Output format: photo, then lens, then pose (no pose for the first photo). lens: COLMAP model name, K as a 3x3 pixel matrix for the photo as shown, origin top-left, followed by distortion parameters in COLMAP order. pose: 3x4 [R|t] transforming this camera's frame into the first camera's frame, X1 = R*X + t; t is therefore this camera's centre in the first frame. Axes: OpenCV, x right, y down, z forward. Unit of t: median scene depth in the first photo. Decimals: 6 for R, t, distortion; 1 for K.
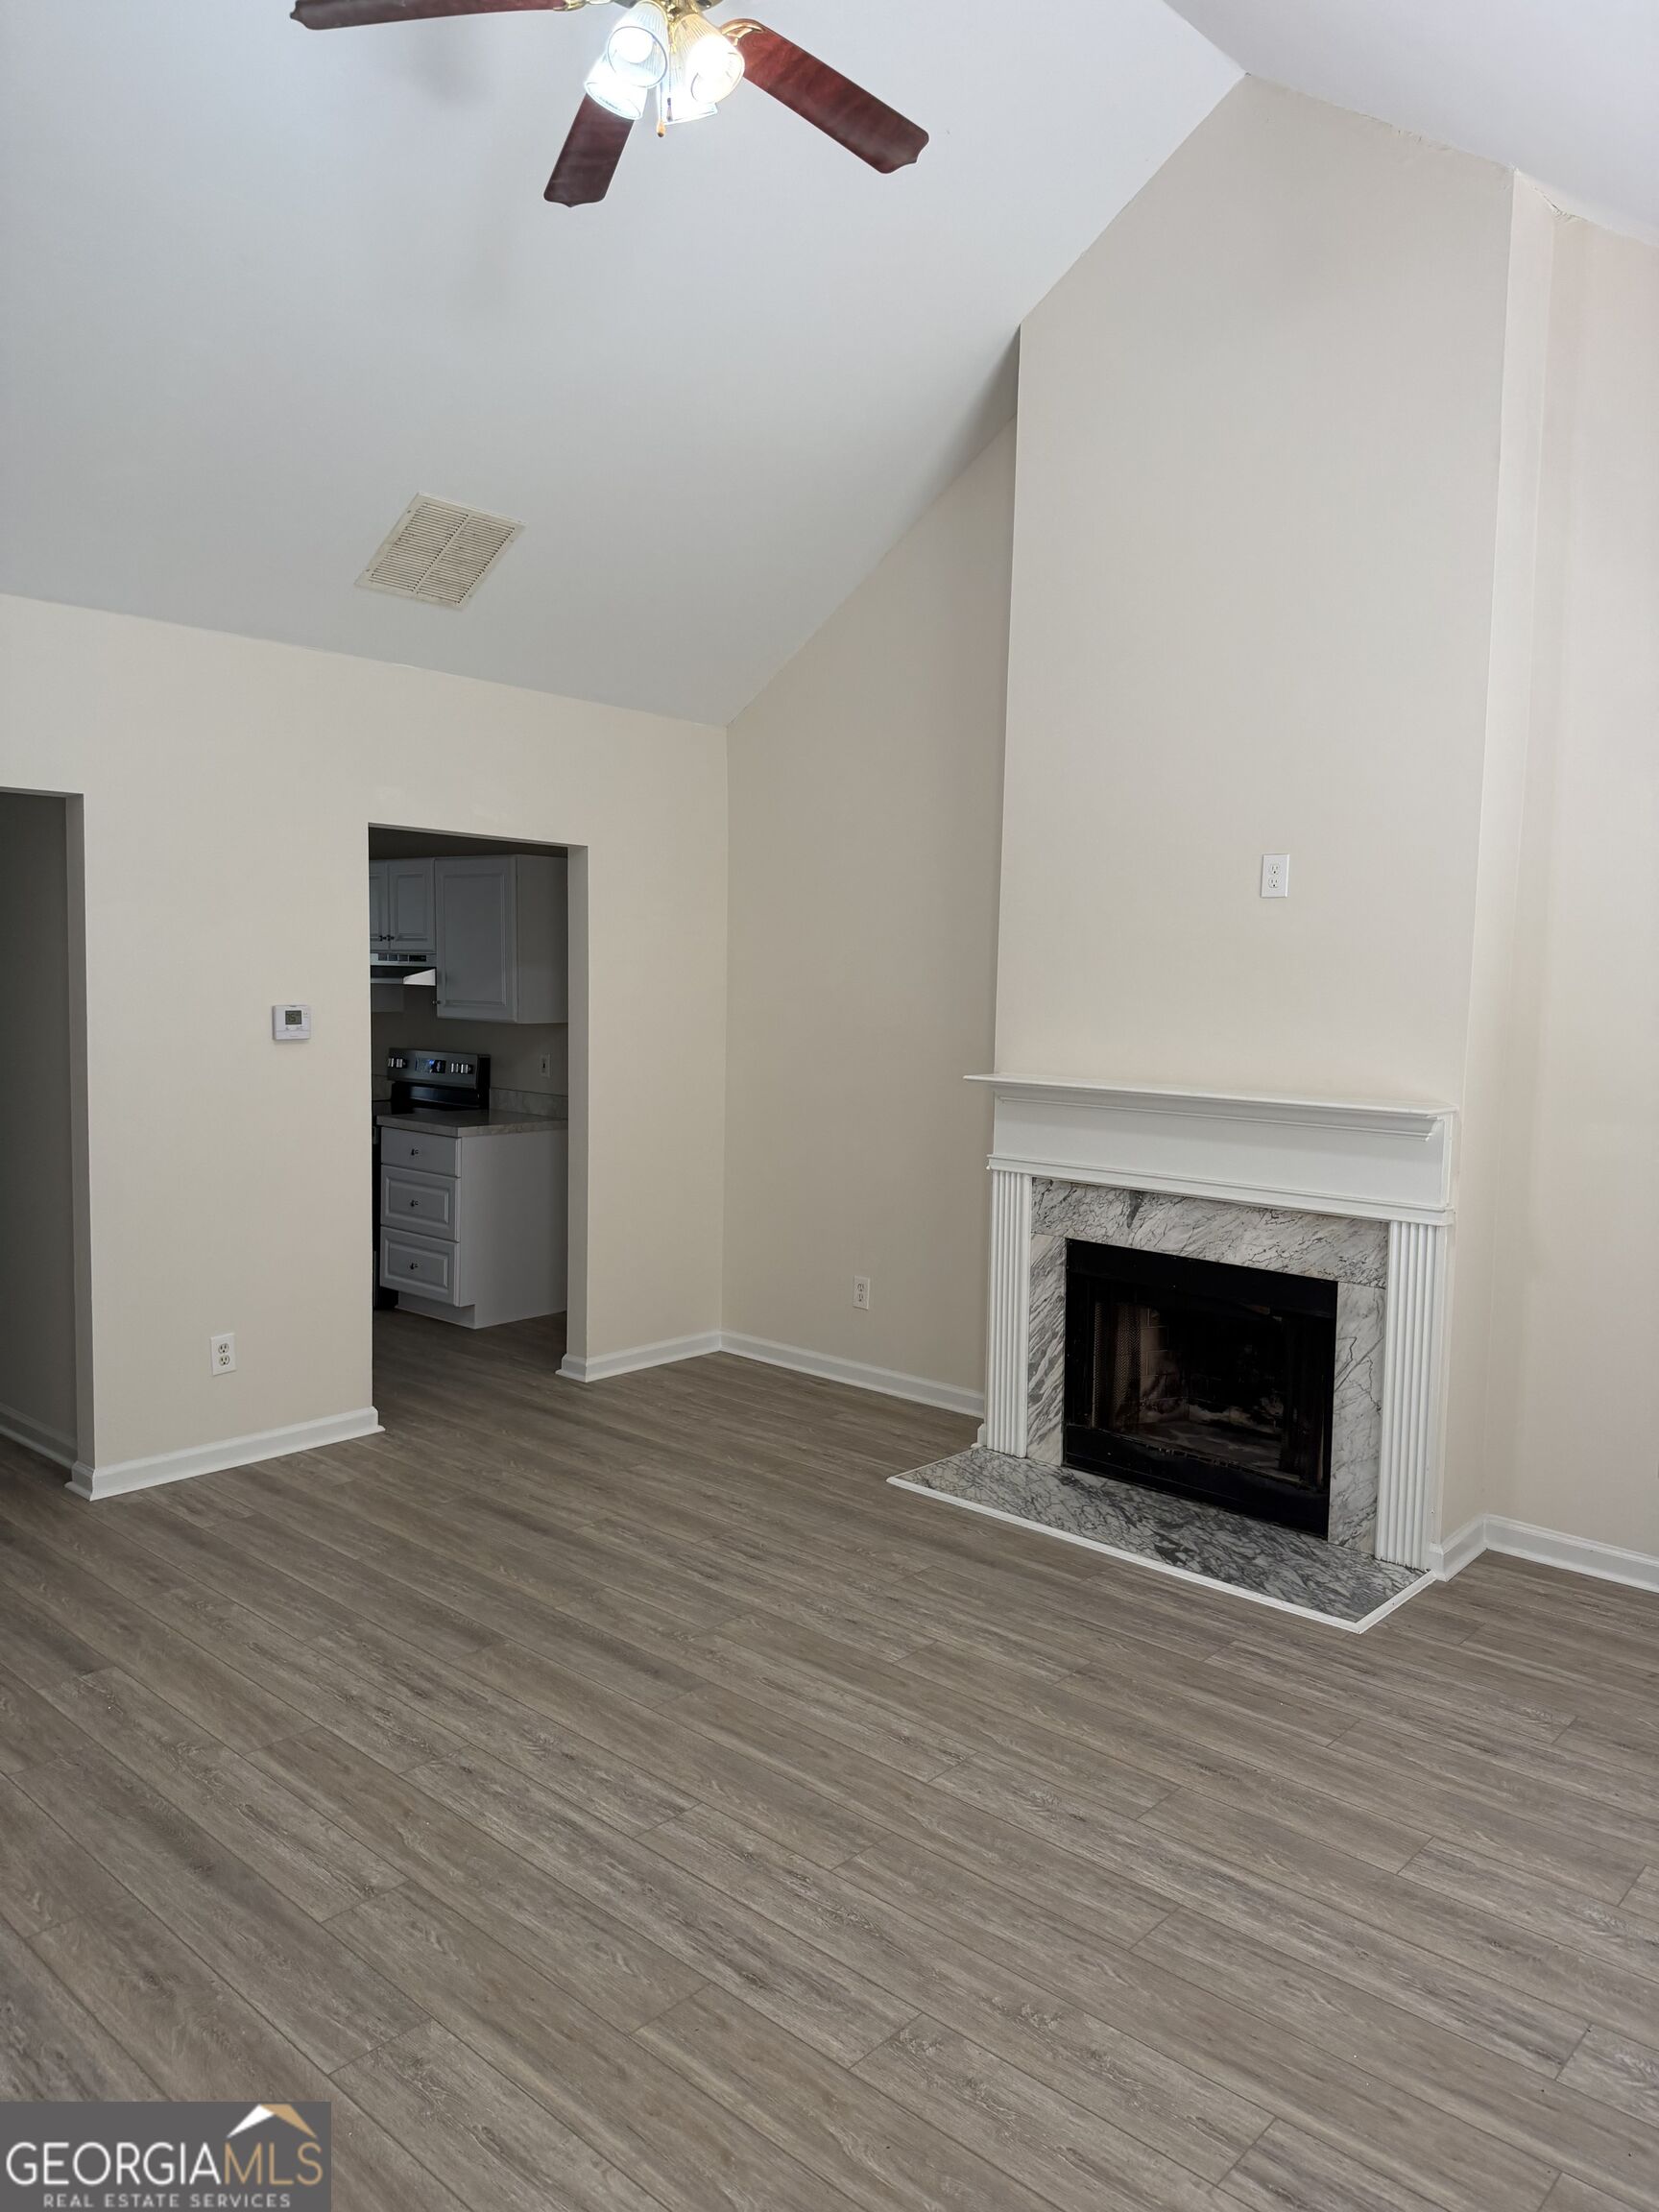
lens RADIAL K [[1556.9, 0, 919.2], [0, 1556.9, 1098.9], [0, 0, 1]] dist [0.168604, -0.326339]
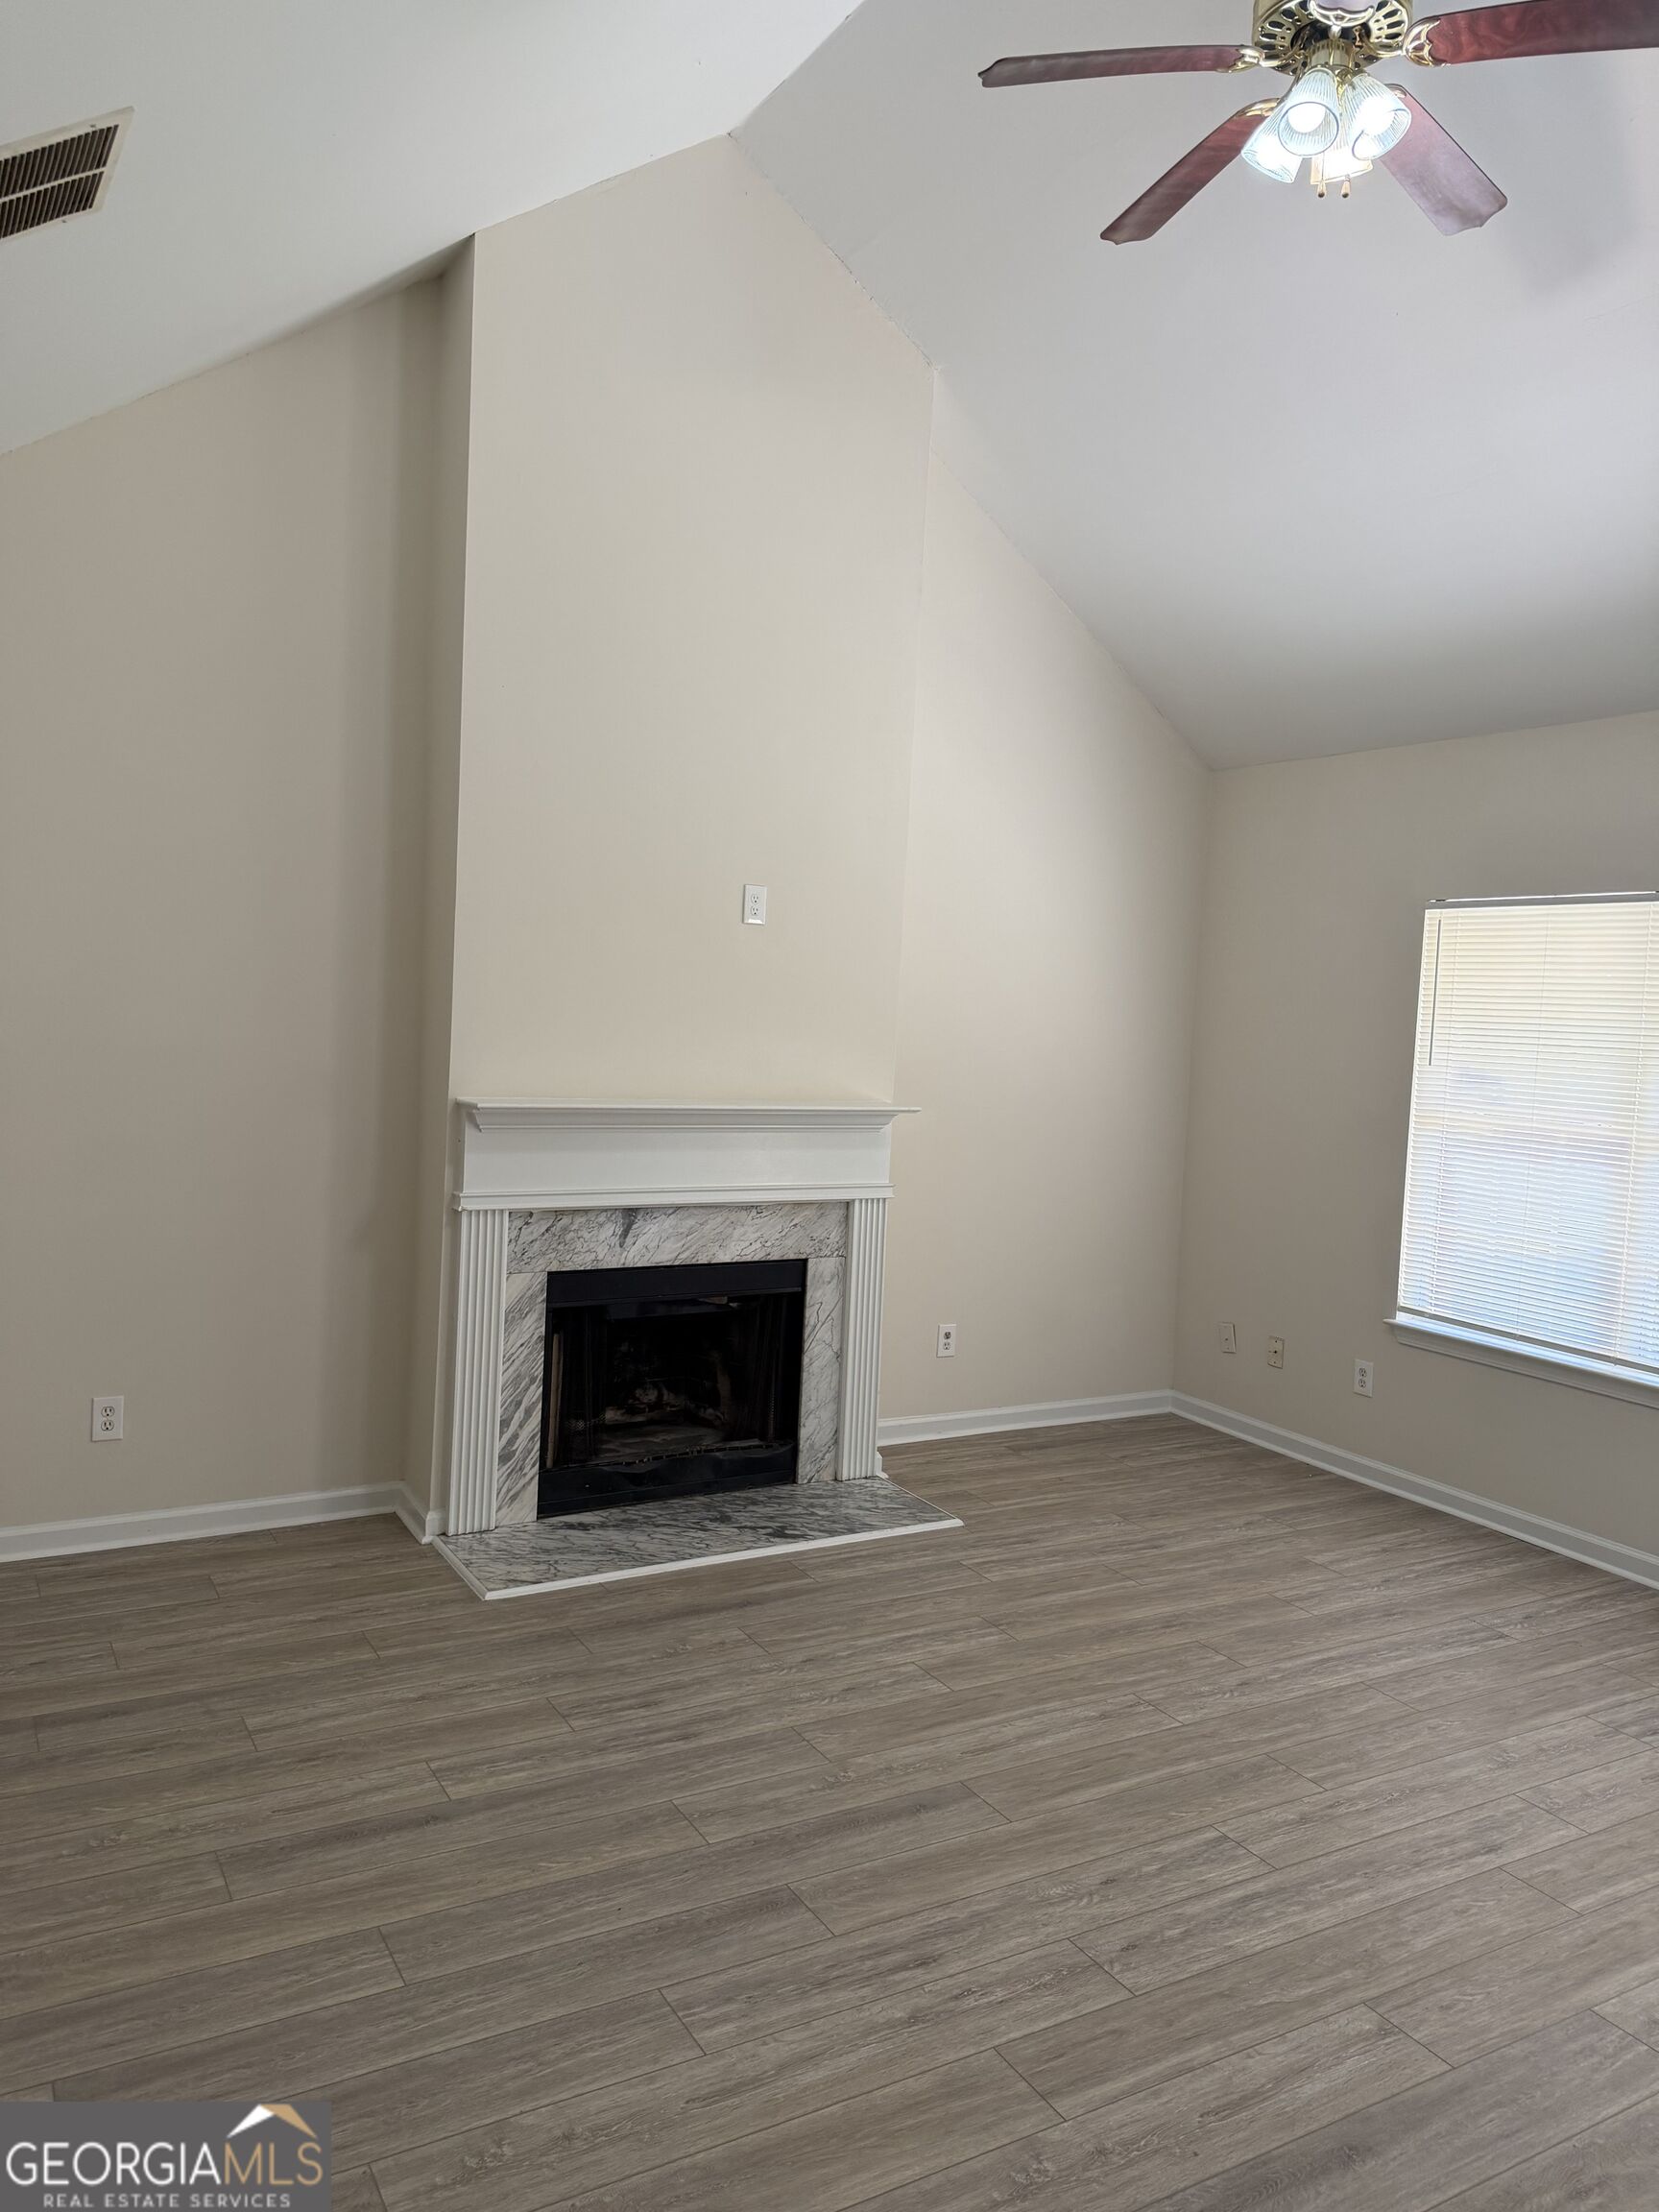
lens RADIAL K [[1516.9, 0, 823.1], [0, 1516.9, 1077.7], [0, 0, 1]] dist [0.087819, -0.114660]
pose [[0.332659, -0.054777, 0.941455, -0.774769], [0.036664, 0.998308, 0.045130, -0.067226], [-0.942334, 0.019504, 0.334105, 0.607056]]
